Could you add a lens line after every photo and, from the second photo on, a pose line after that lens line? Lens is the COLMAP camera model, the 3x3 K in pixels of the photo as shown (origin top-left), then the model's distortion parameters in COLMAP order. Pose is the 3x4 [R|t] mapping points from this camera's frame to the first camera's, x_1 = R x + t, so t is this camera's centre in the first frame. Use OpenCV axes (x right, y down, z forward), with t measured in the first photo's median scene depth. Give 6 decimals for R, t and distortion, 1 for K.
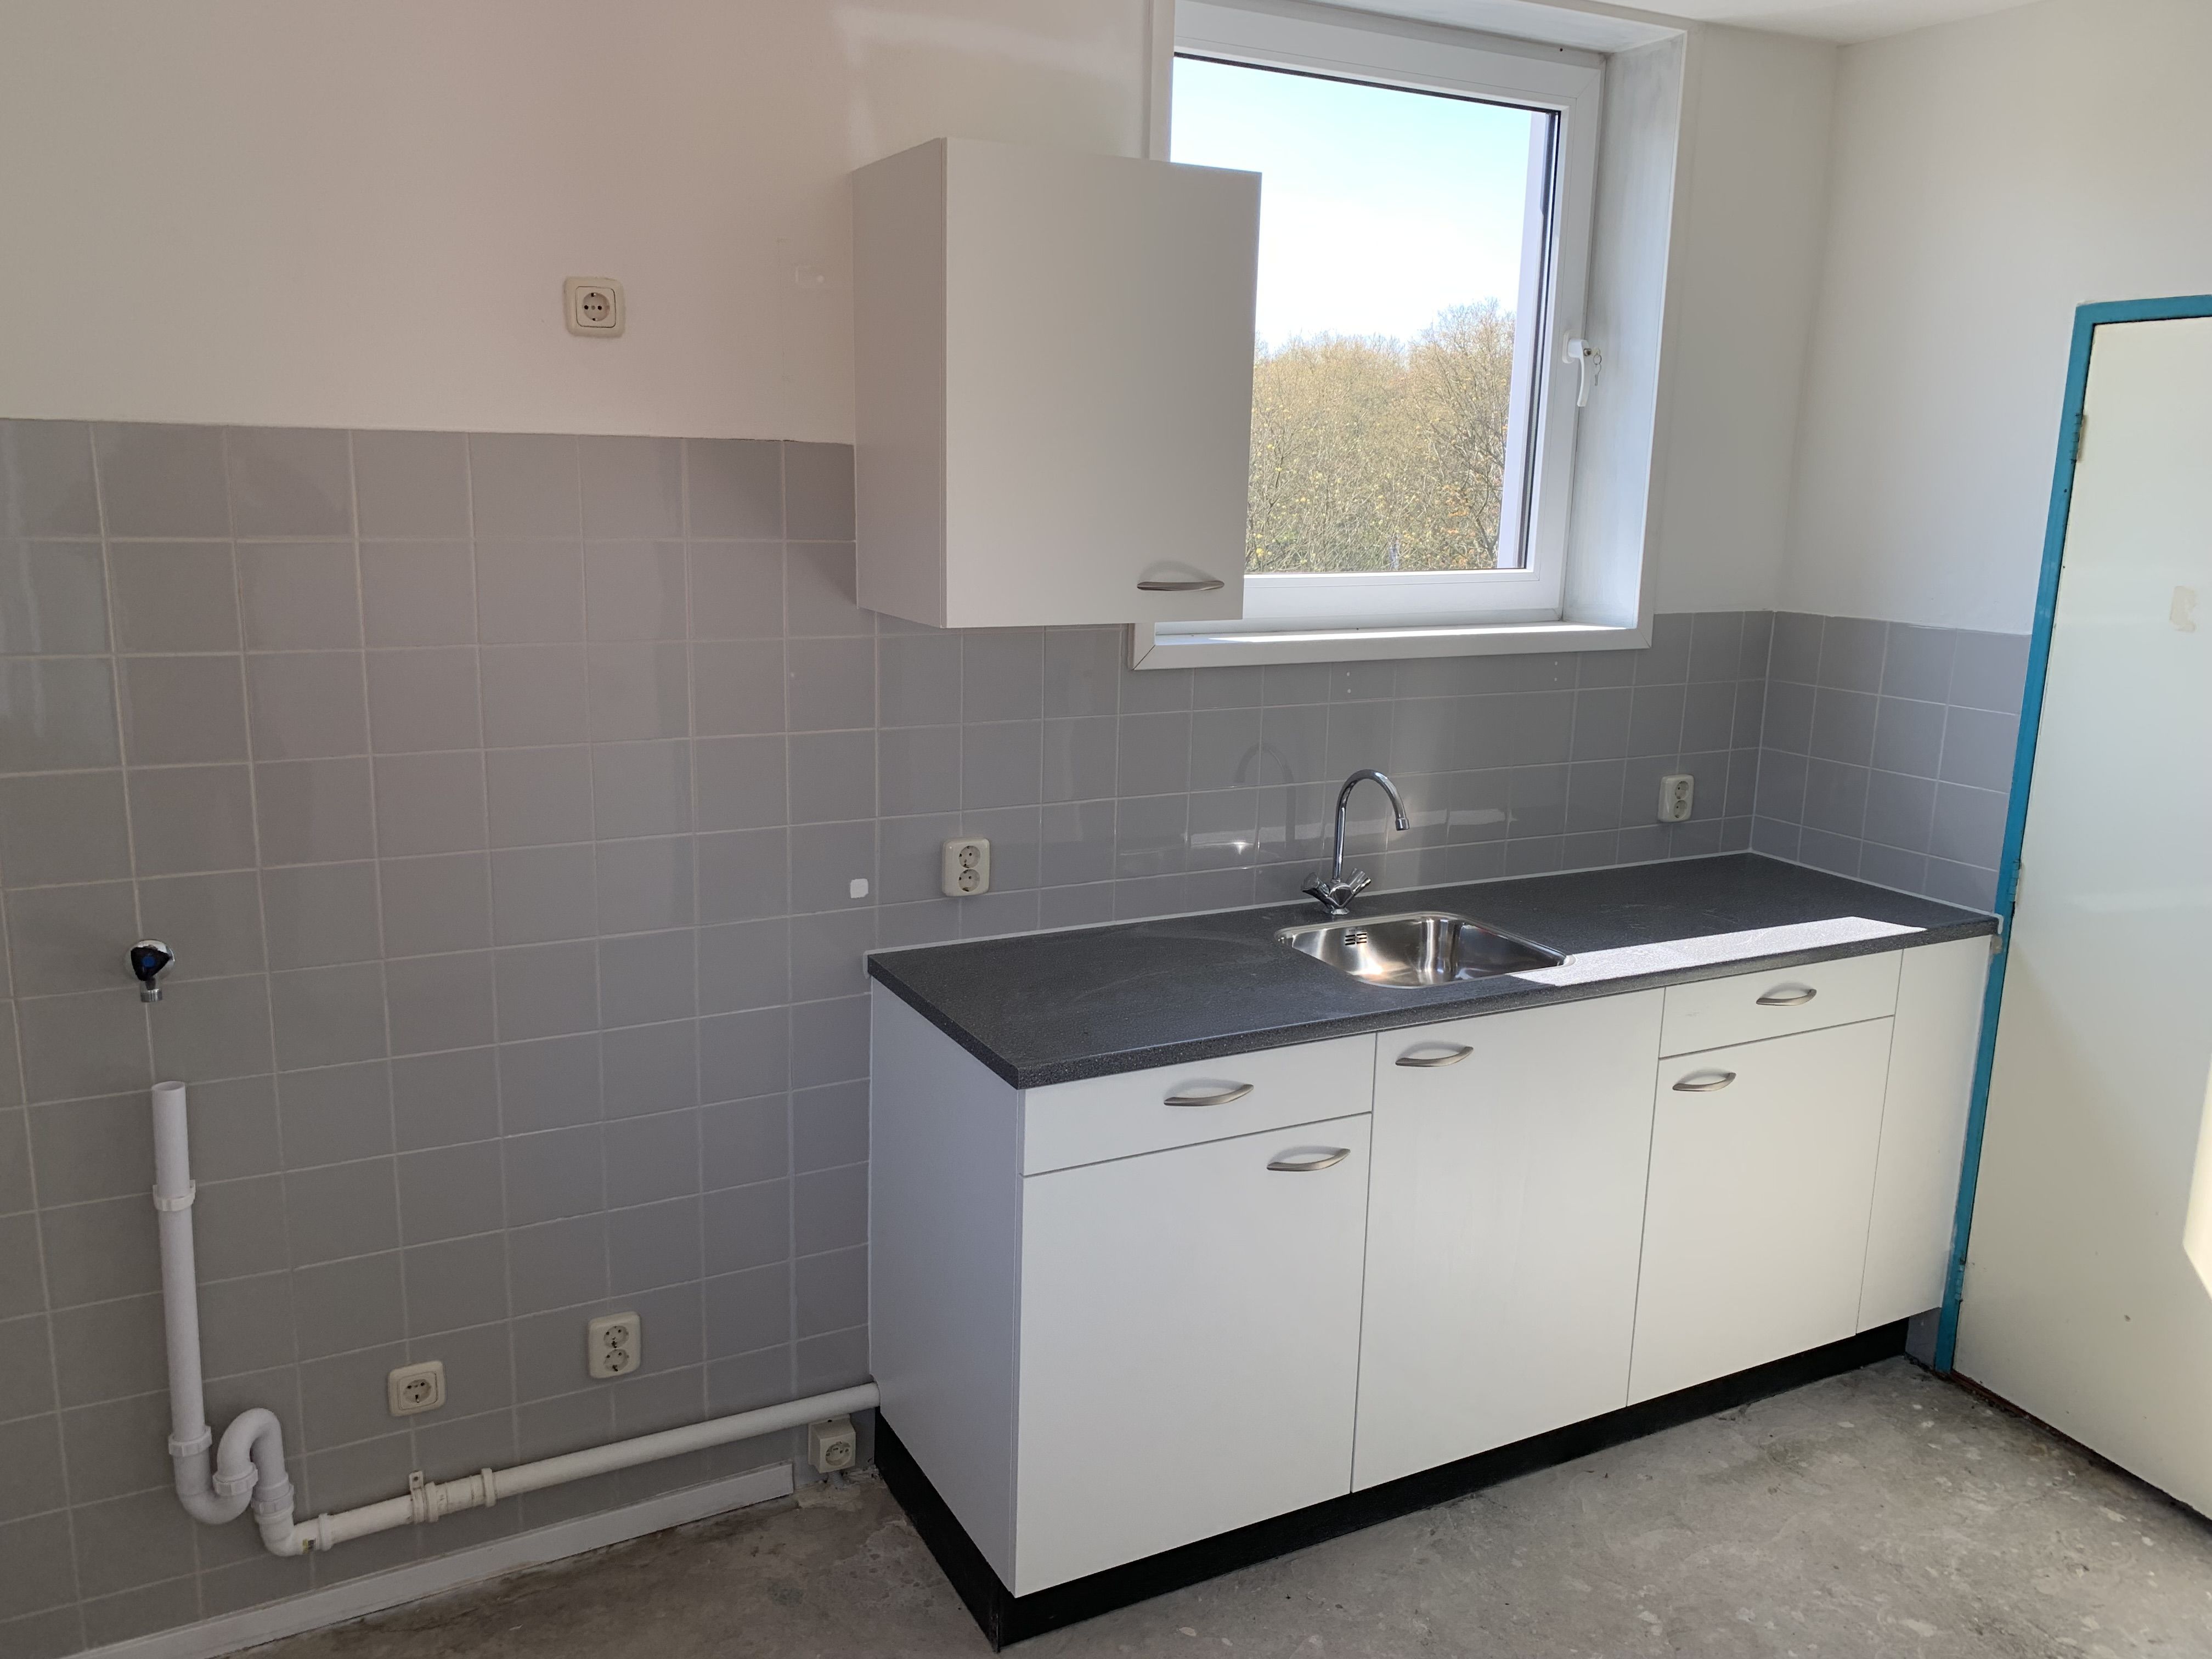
lens RADIAL K [[1683.0, 0, 1096.3], [0, 1683.0, 821.3], [0, 0, 1]] dist [-0.003649, 0.010060]
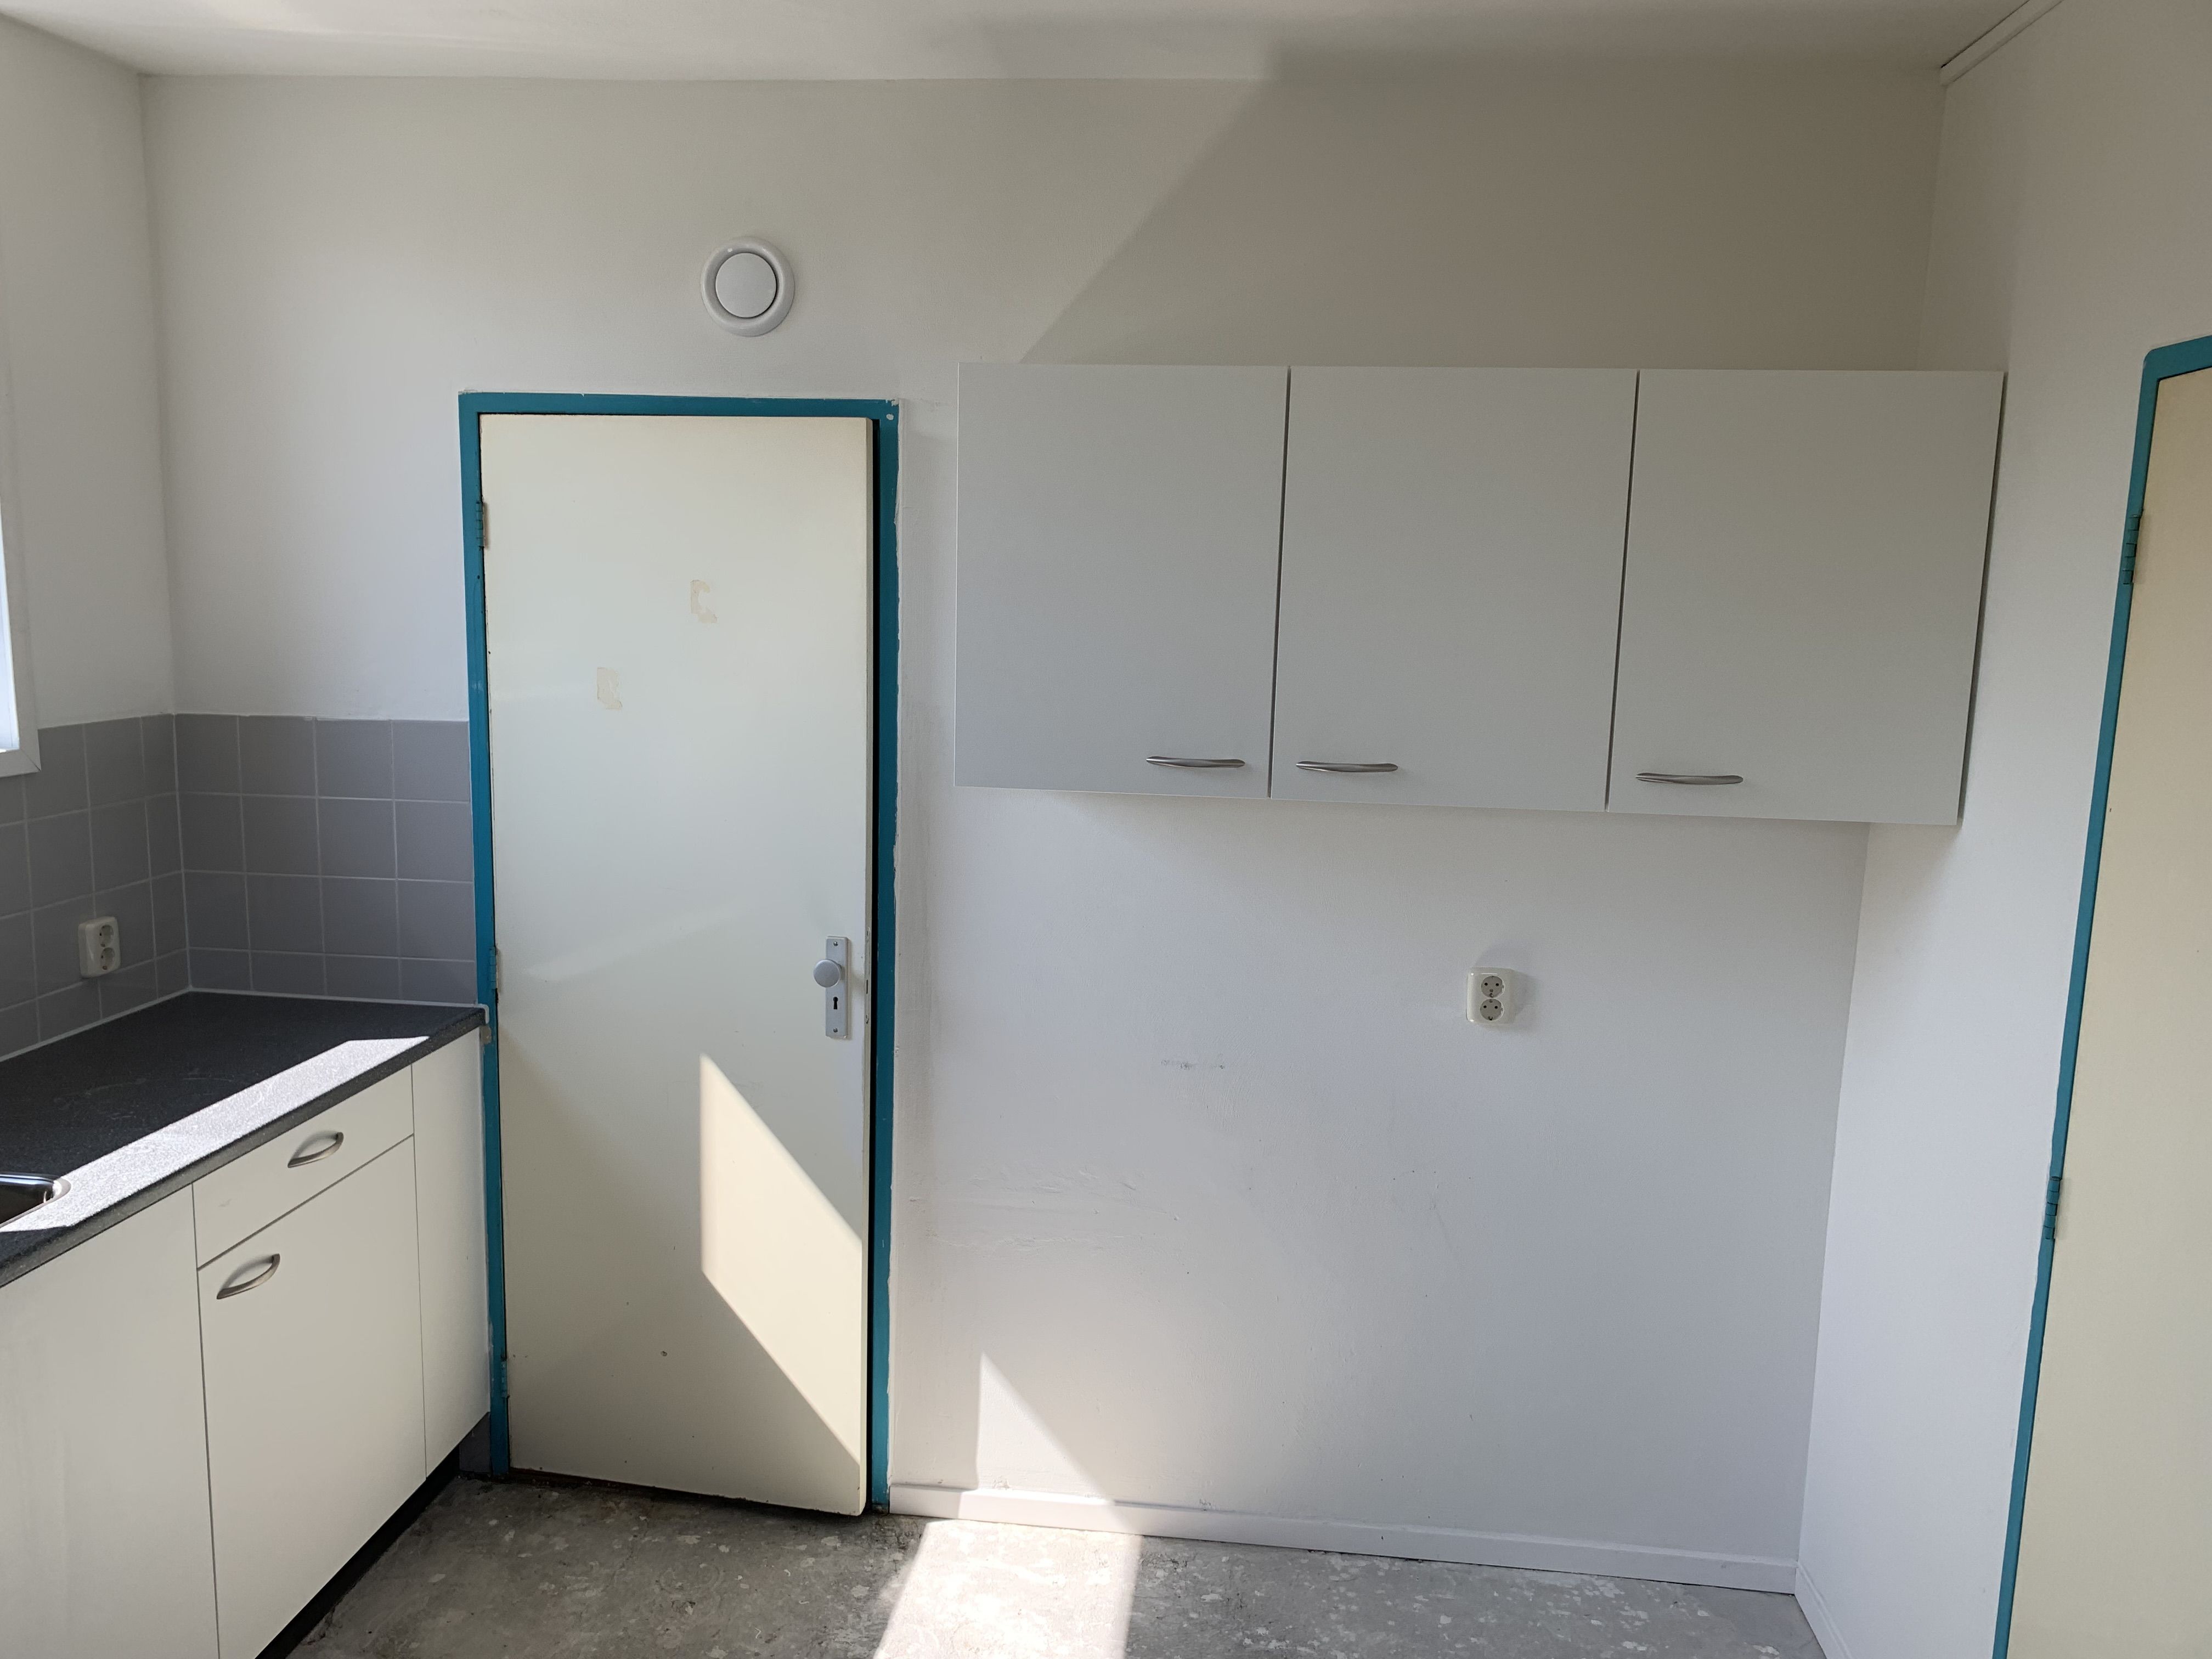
lens RADIAL K [[1683.0, 0, 1104.9], [0, 1683.0, 850.0], [0, 0, 1]] dist [-0.003649, 0.010060]
pose [[0.563063, -0.136763, 0.815019, -0.049730], [0.158045, 0.985829, 0.056239, -0.031902], [-0.811161, 0.097143, 0.576698, 0.128568]]
